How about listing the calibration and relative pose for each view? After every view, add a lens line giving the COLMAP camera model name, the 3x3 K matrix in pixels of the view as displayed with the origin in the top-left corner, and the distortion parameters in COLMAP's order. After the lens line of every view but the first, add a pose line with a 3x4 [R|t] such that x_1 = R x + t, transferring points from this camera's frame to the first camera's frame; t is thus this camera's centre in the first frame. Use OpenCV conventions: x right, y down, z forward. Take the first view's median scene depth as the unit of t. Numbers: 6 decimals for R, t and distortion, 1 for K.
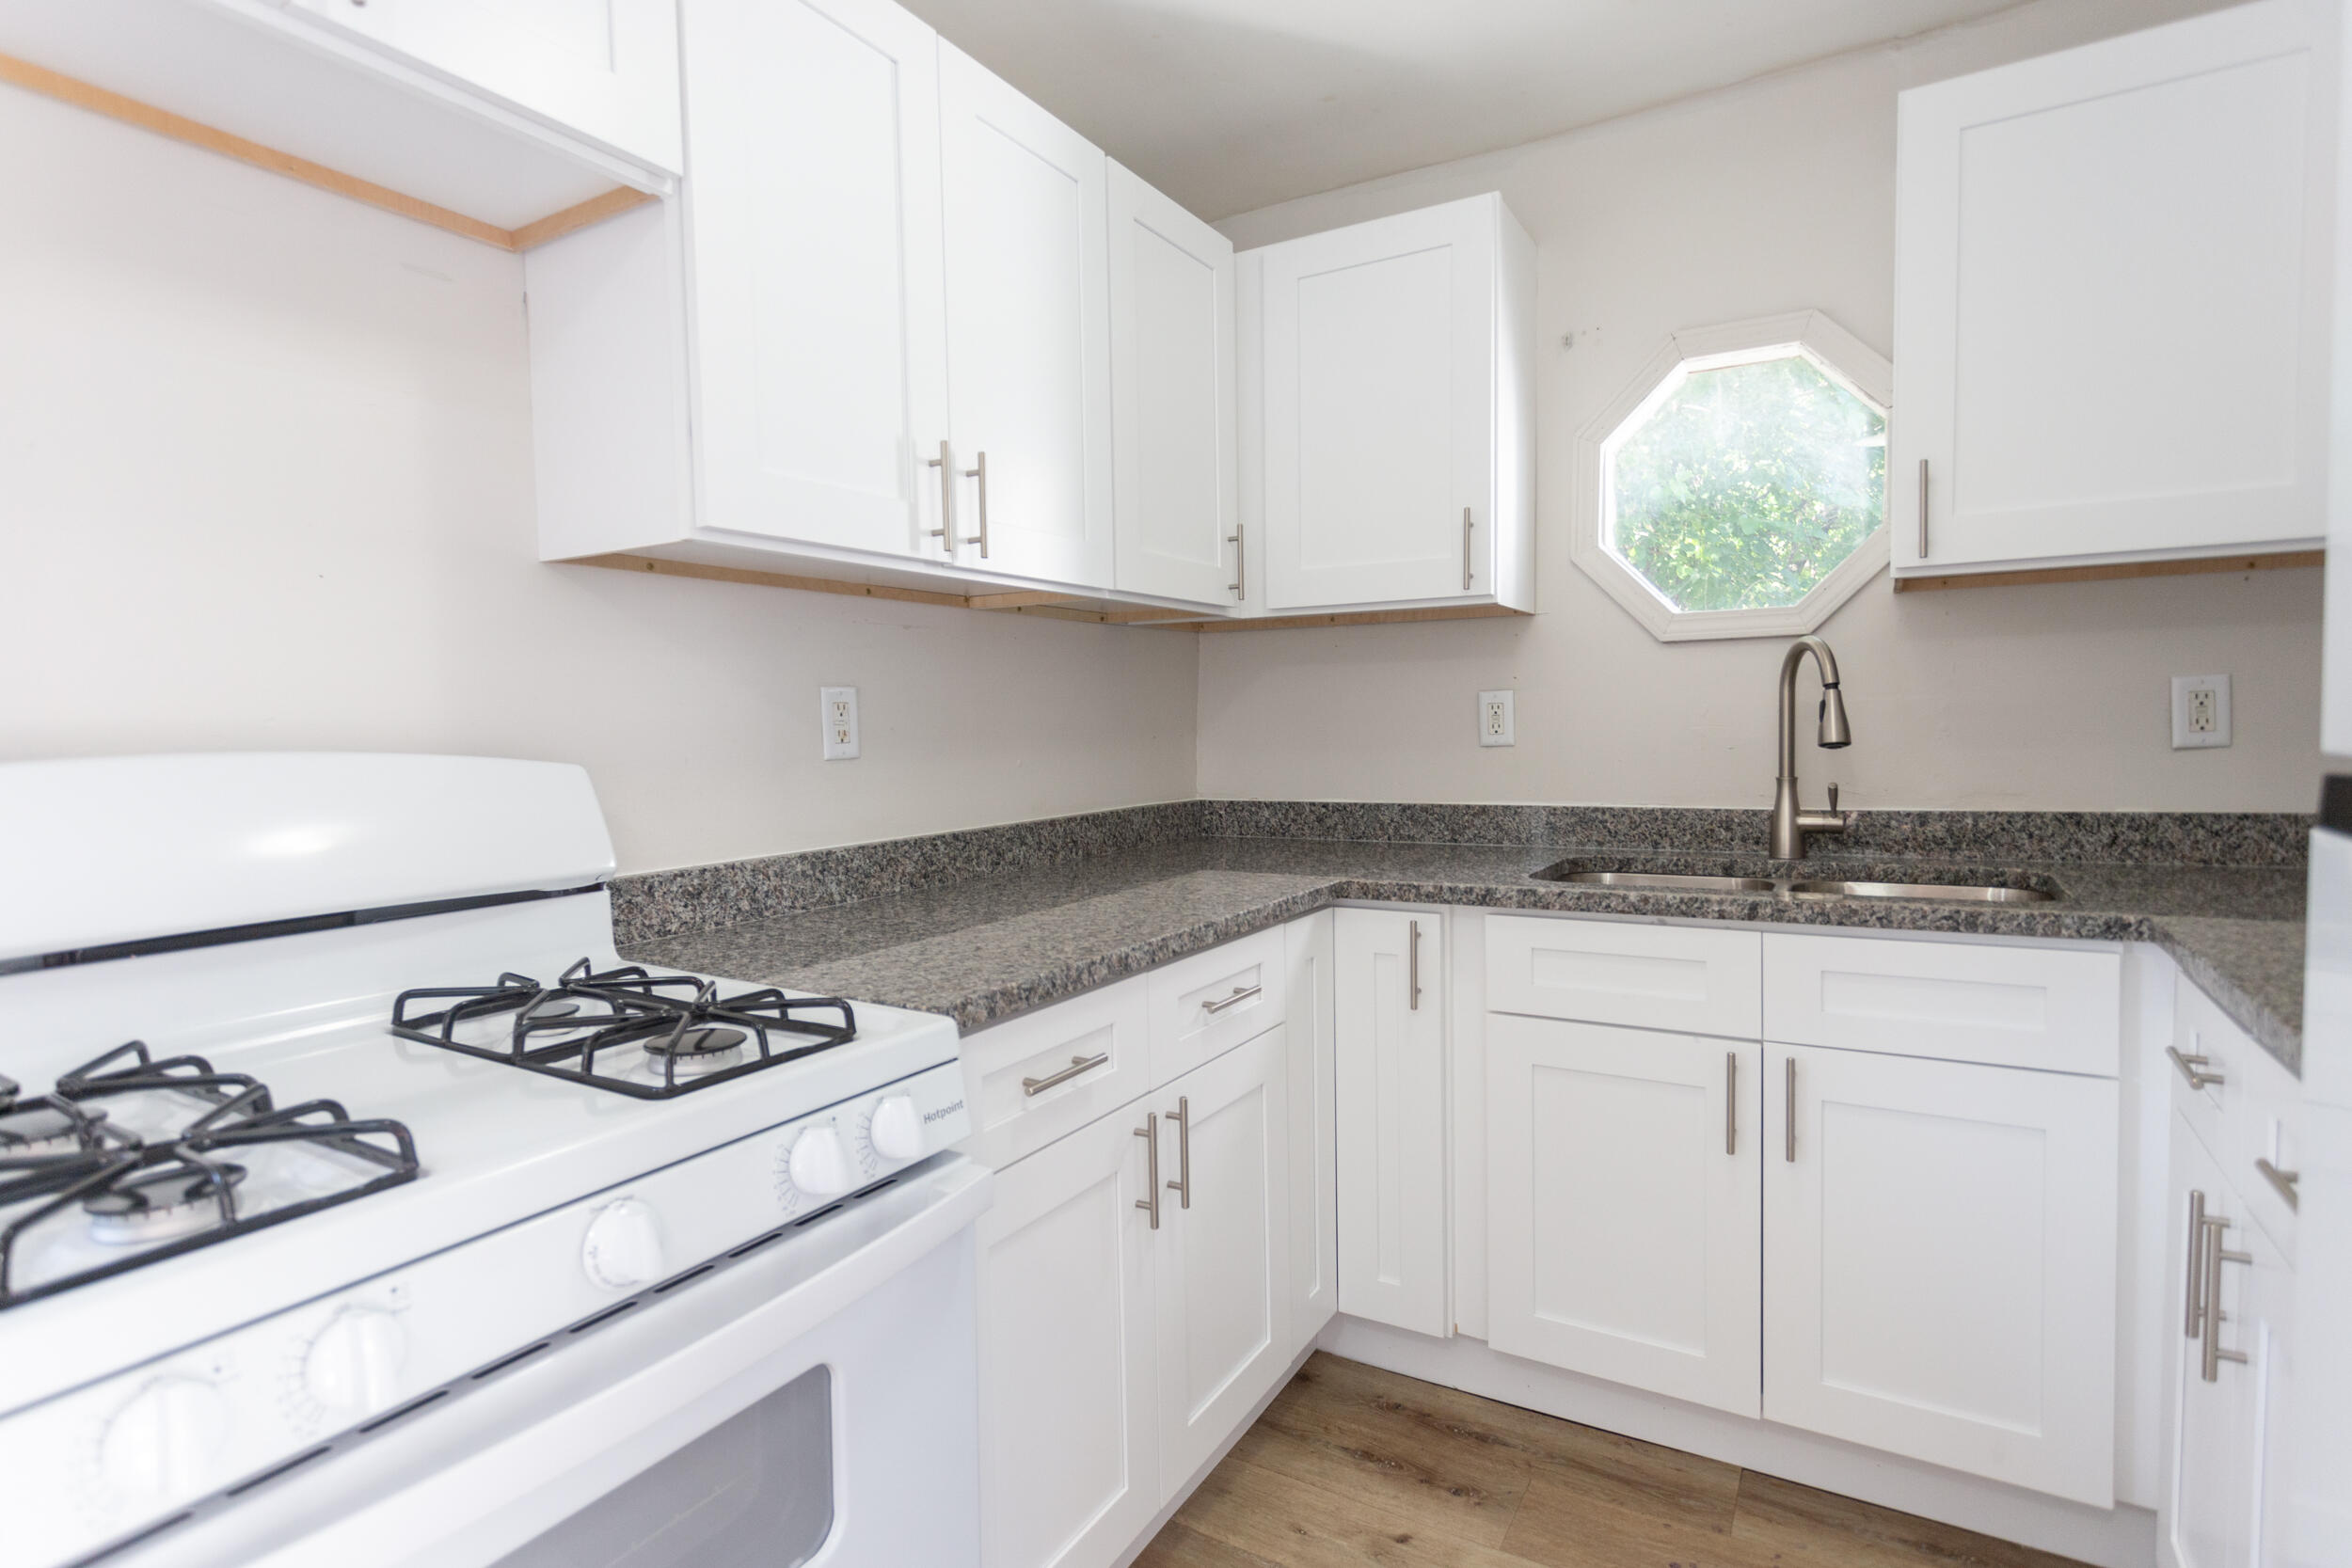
lens RADIAL K [[1181.0, 0, 1176.0], [0, 1181.0, 784.0], [0, 0, 1]] dist [0.001605, 0.000739]
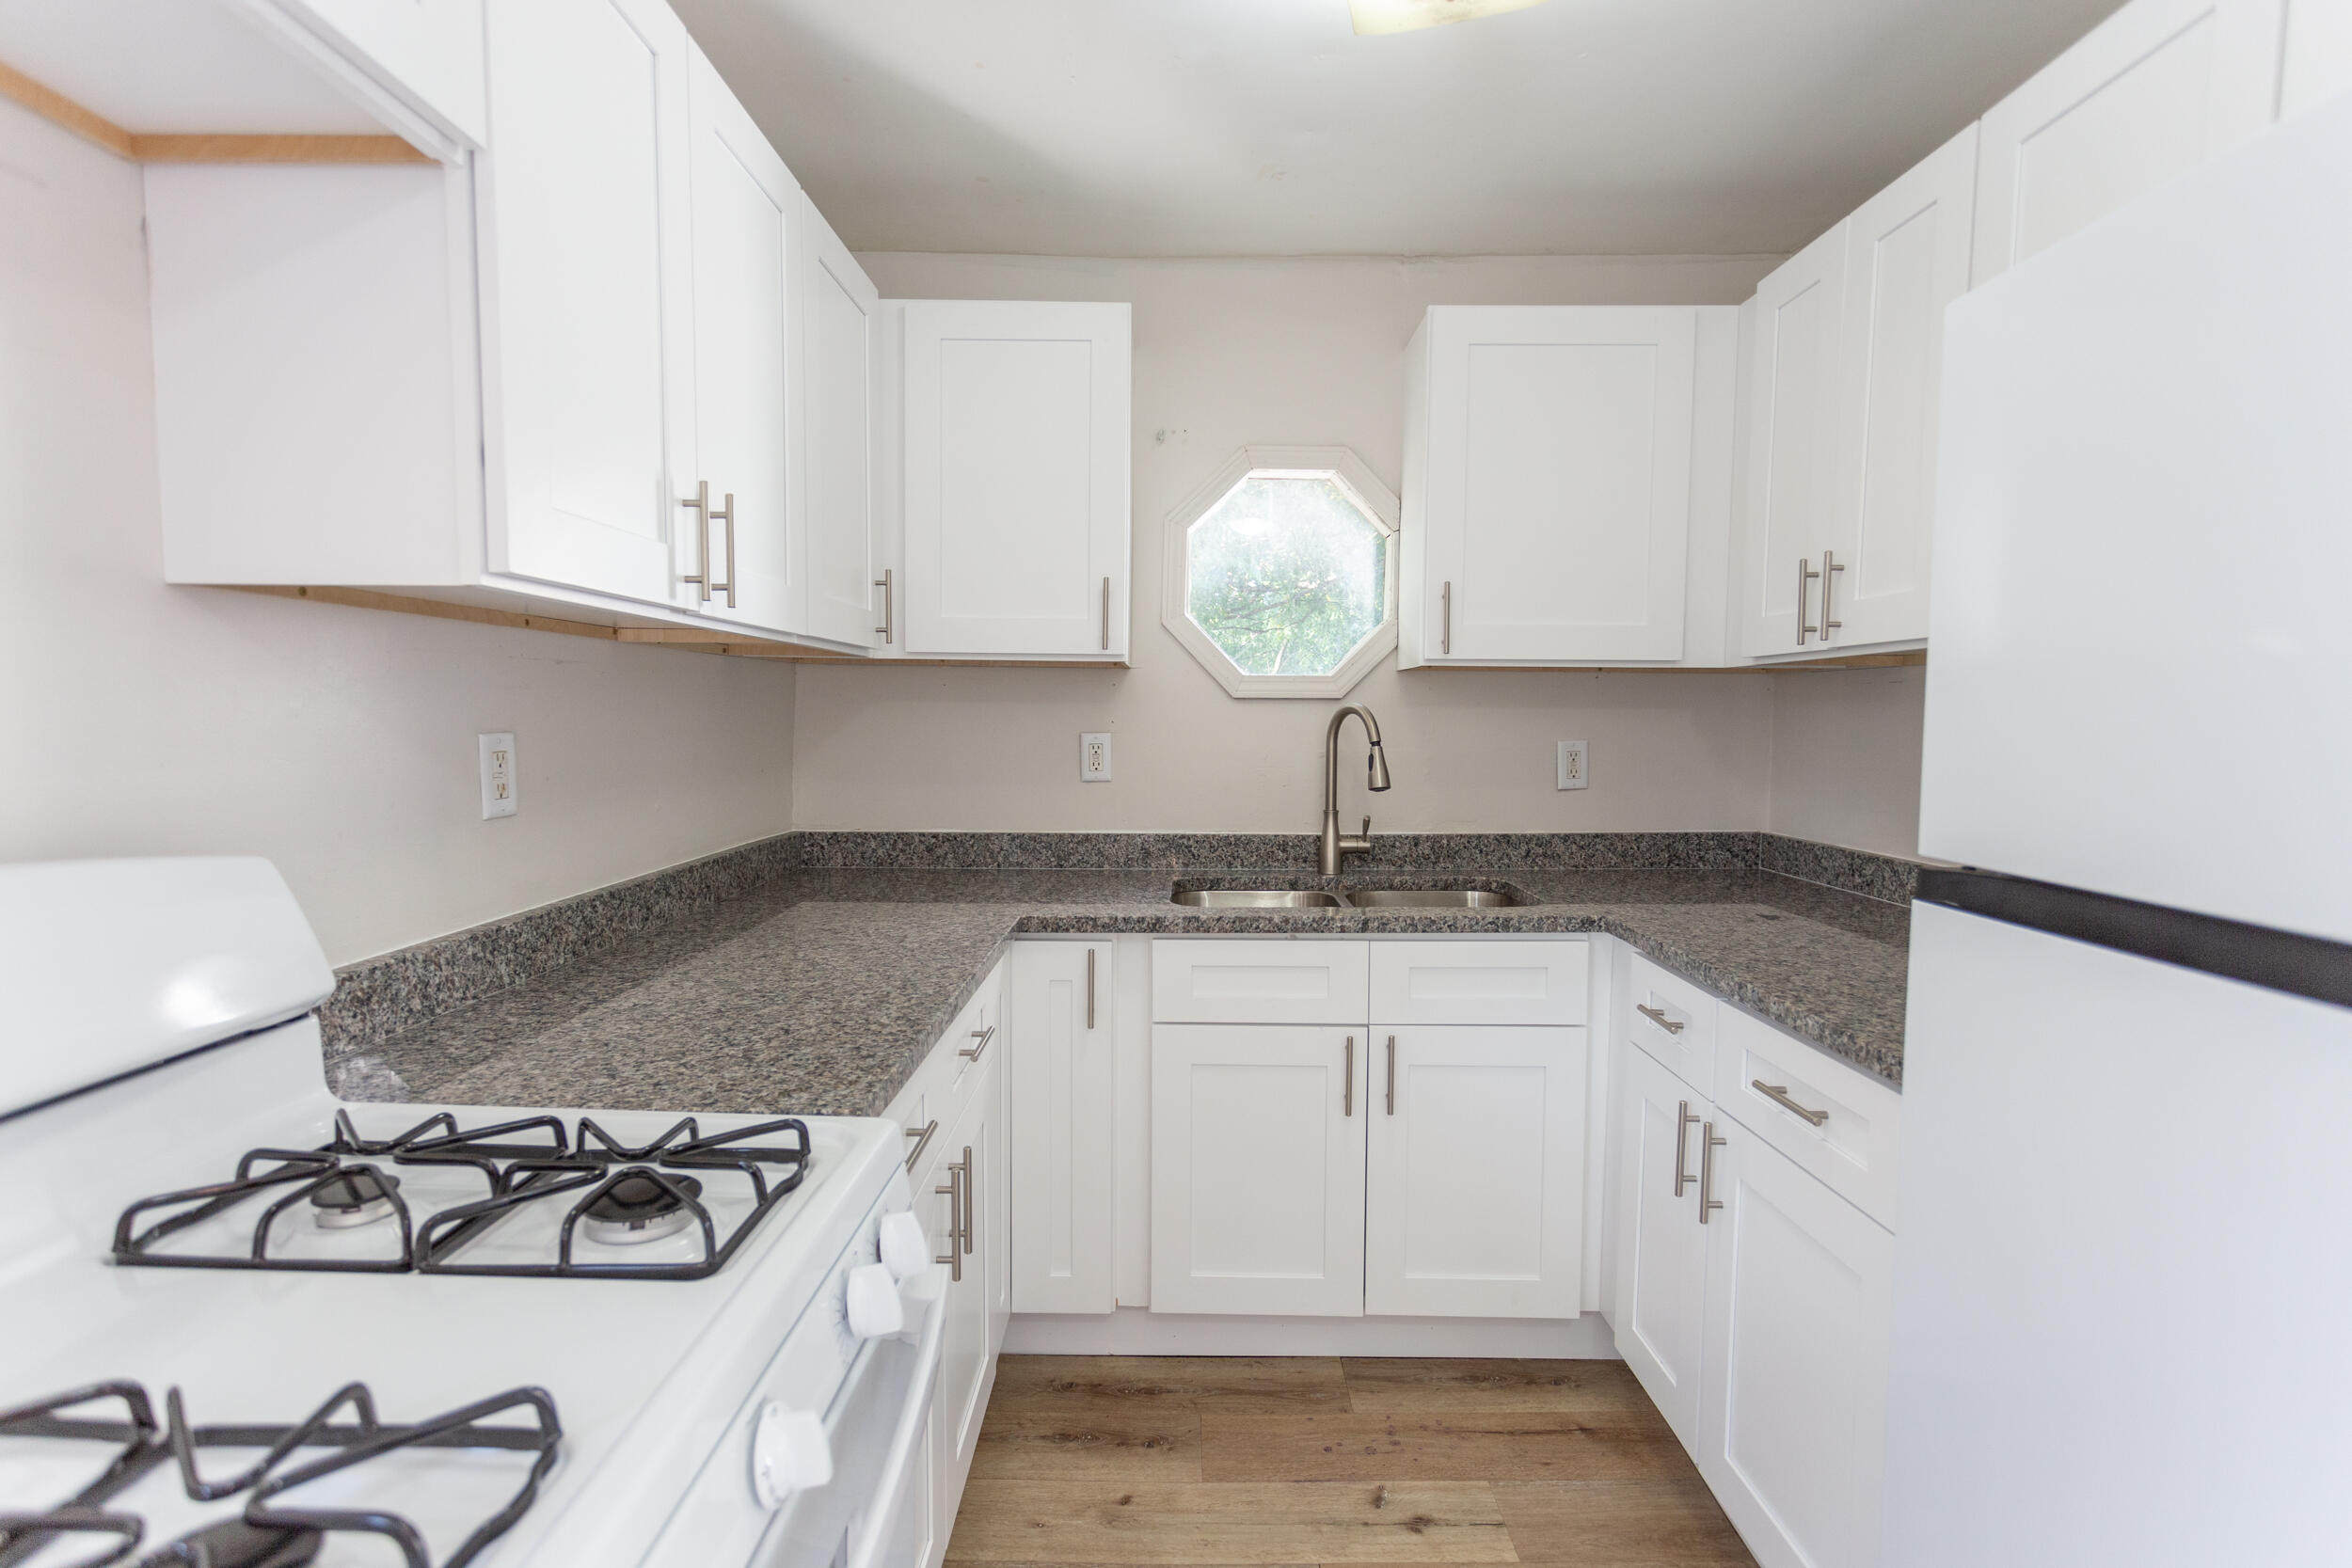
lens RADIAL K [[1106.1, 0, 1176.0], [0, 1106.1, 784.0], [0, 0, 1]] dist [0.002135, -0.000488]
pose [[0.862899, -0.006406, 0.505336, -0.260567], [0.002581, 0.999962, 0.008270, -0.049730], [-0.505370, -0.005832, 0.862883, 0.055504]]
